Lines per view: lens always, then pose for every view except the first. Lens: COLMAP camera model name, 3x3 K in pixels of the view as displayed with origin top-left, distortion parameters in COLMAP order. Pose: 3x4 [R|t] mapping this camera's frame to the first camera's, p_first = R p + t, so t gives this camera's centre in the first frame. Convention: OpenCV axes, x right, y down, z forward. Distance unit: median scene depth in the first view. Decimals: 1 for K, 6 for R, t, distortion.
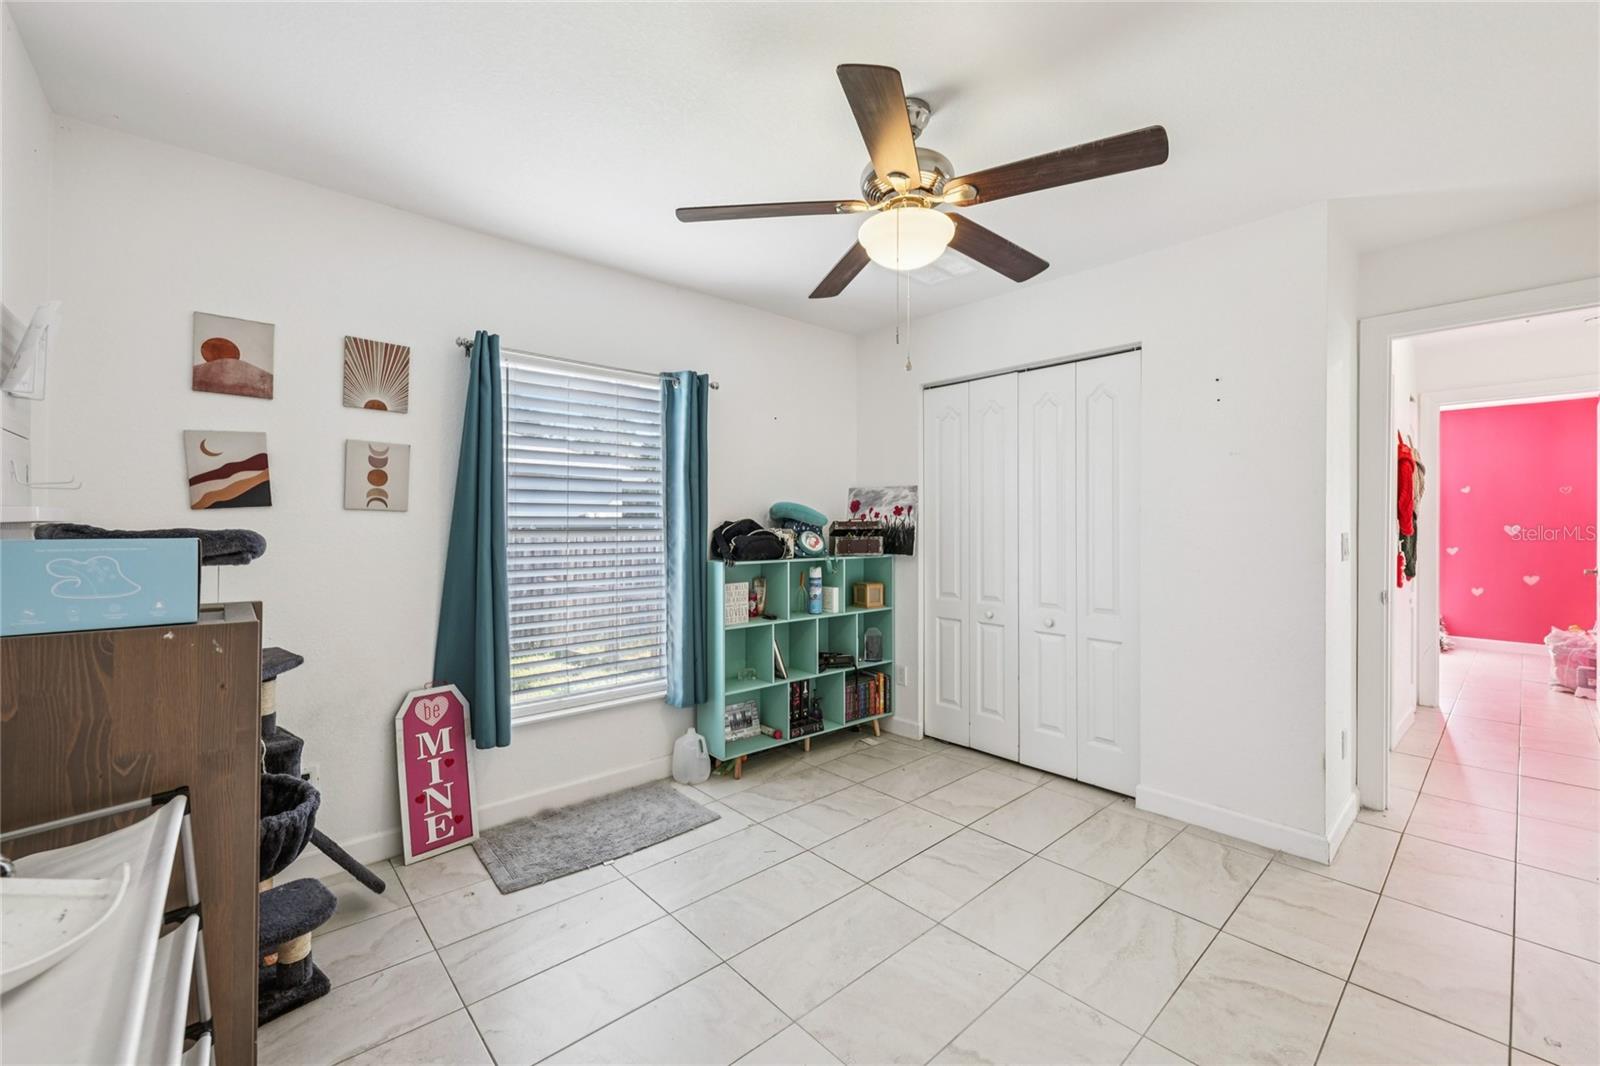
lens RADIAL K [[655.0, 0, 800.8], [0, 655.0, 524.6], [0, 0, 1]] dist [-0.000013, -0.000968]
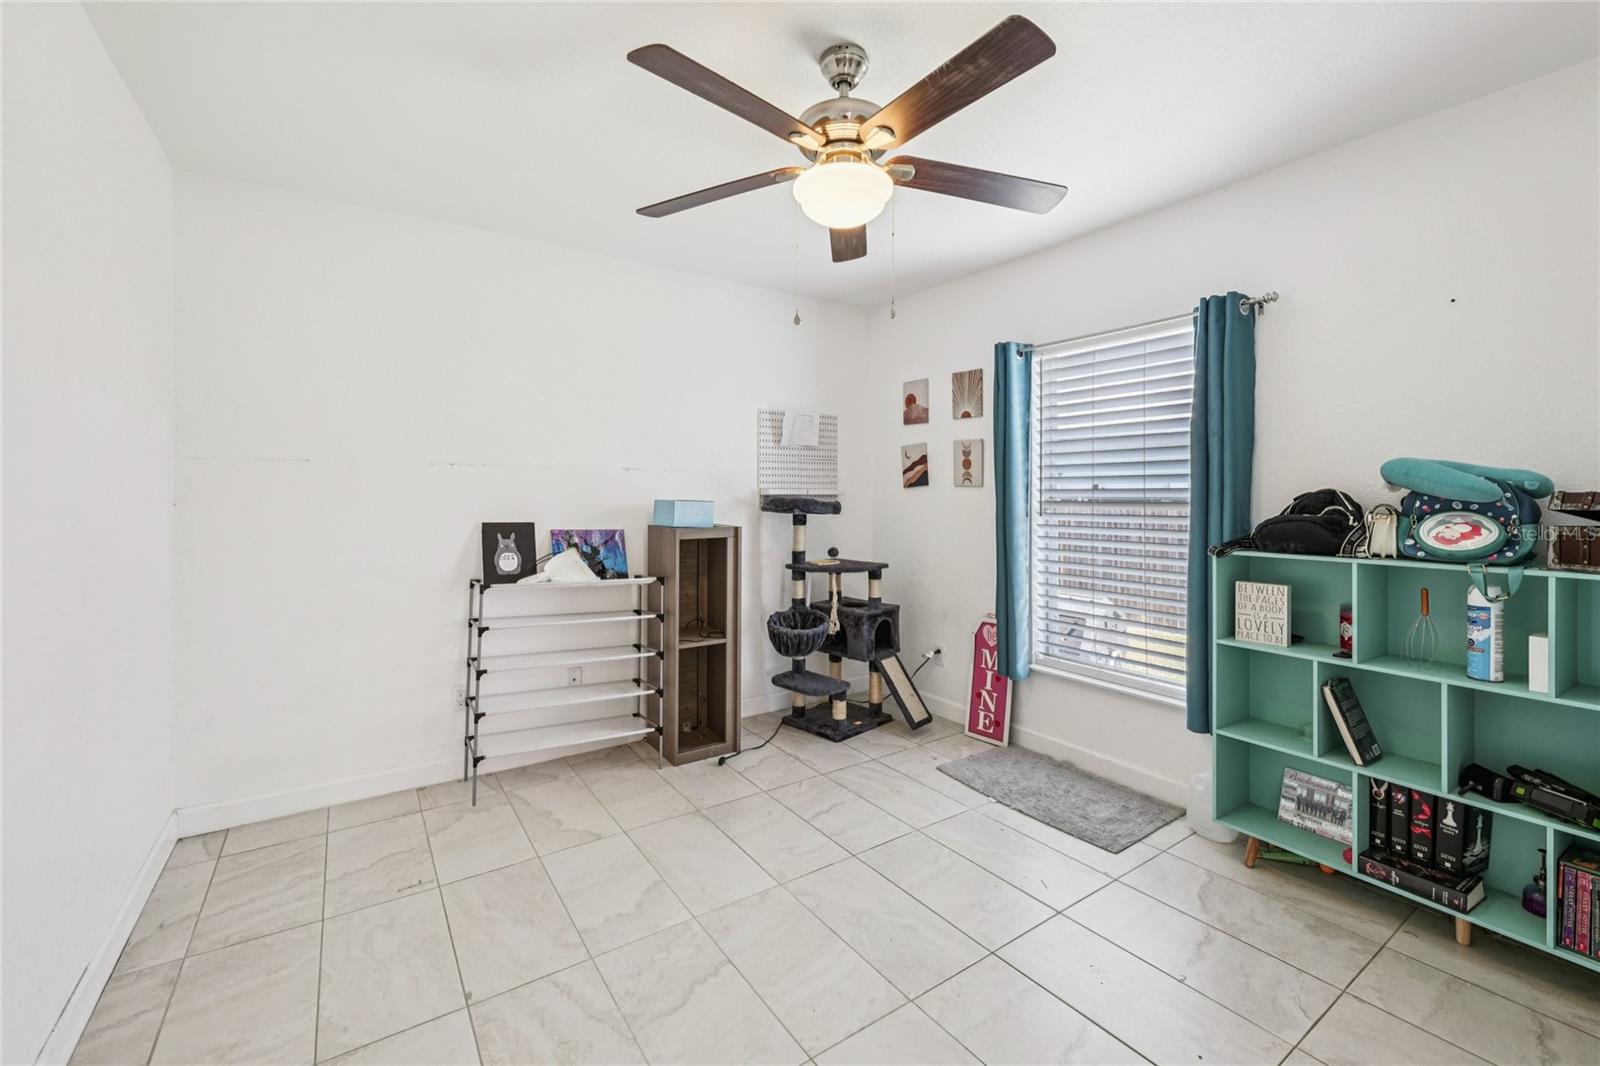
lens RADIAL K [[655.0, 0, 798.9], [0, 655.0, 495.7], [0, 0, 1]] dist [-0.000013, -0.000968]
pose [[-0.125315, -0.001276, -0.992116, 0.821391], [-0.007756, 0.999970, -0.000306, 0.002272], [0.992087, 0.007656, -0.125321, 0.780588]]
